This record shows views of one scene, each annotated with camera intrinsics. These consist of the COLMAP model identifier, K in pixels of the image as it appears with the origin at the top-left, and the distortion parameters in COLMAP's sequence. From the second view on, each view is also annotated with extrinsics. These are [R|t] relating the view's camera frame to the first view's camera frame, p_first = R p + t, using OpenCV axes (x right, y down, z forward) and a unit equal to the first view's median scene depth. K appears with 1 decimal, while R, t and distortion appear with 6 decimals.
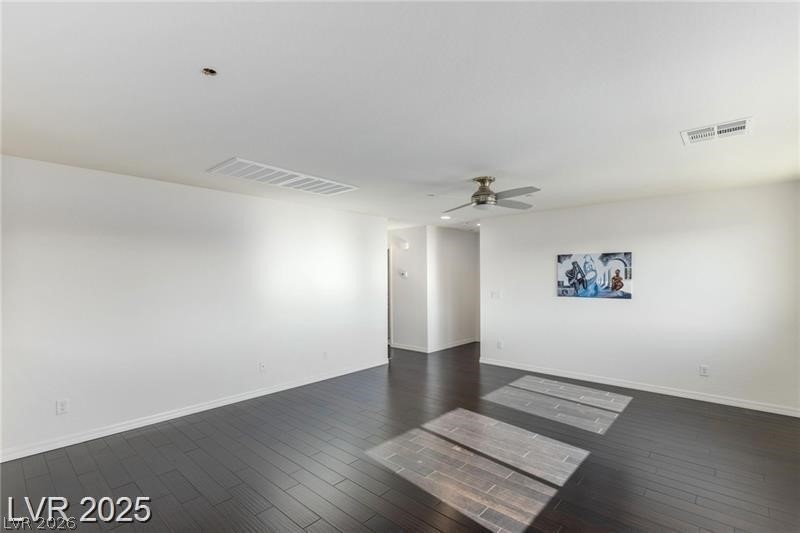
lens RADIAL K [[368.0, 0, 401.8], [0, 368.0, 270.6], [0, 0, 1]] dist [0.001238, -0.000085]
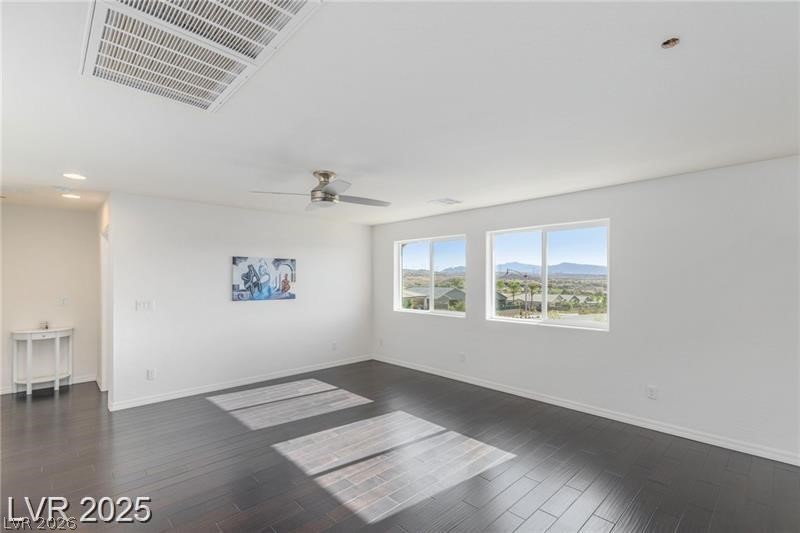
lens RADIAL K [[368.0, 0, 401.7], [0, 368.0, 270.9], [0, 0, 1]] dist [0.001238, -0.000085]
pose [[0.070237, 0.023014, 0.997265, -0.505703], [-0.019762, 0.999570, -0.021675, 0.006105], [-0.997335, -0.018185, 0.070661, 0.544837]]
